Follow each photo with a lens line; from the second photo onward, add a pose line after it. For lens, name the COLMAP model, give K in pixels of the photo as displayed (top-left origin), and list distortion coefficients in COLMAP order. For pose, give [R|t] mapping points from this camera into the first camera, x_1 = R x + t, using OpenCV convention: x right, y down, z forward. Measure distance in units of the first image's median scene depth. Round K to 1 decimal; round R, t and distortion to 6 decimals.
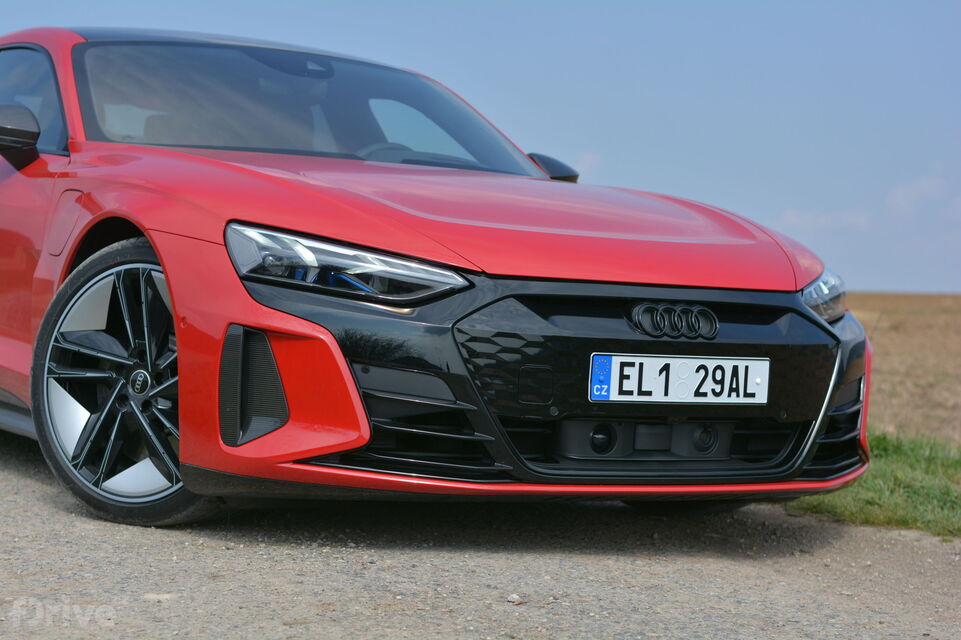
lens RADIAL K [[2150.0, 0, 480.5], [0, 2150.0, 320.0], [0, 0, 1]] dist [0.007644, 0.039096]
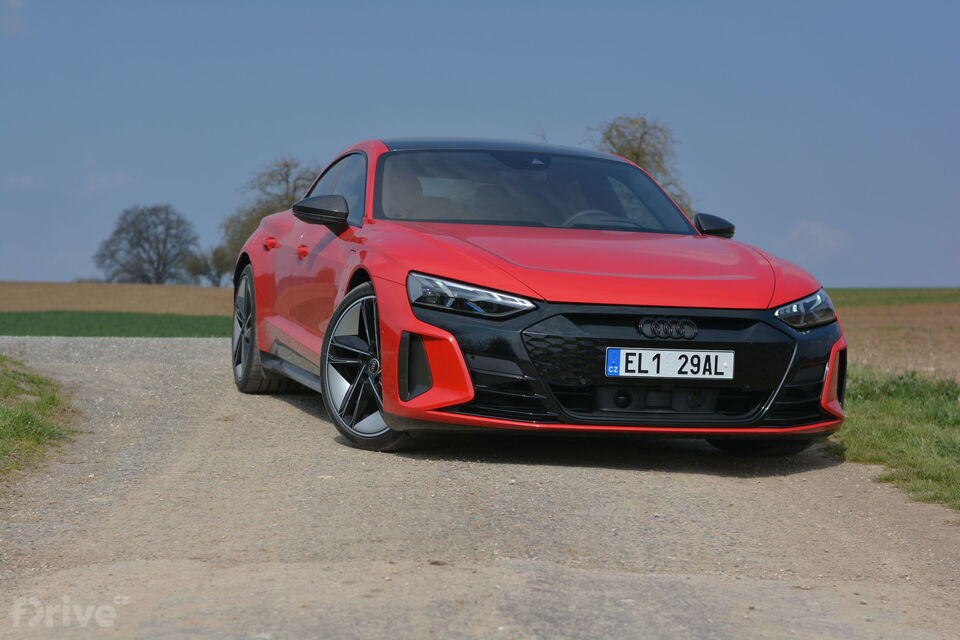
lens RADIAL K [[2147.8, 0, 480.0], [0, 2147.8, 320.0], [0, 0, 1]] dist [0.007644, 0.039096]
pose [[0.958723, -0.005730, -0.284283, 0.418498], [0.004754, 0.999980, -0.004124, 0.000257], [0.284301, 0.002602, 0.958731, -0.619589]]
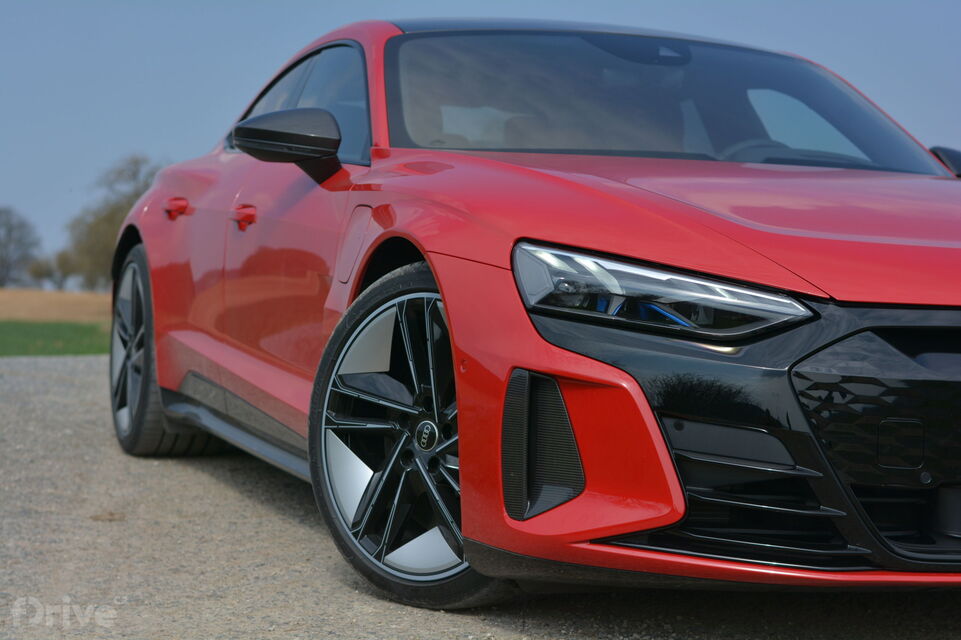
lens RADIAL K [[2150.0, 0, 480.5], [0, 2150.0, 320.0], [0, 0, 1]] dist [0.007644, 0.039096]
pose [[0.976415, -0.012785, -0.215521, 0.043233], [0.012170, 0.999917, -0.004181, -0.012389], [0.215557, 0.001459, 0.976490, 0.202143]]
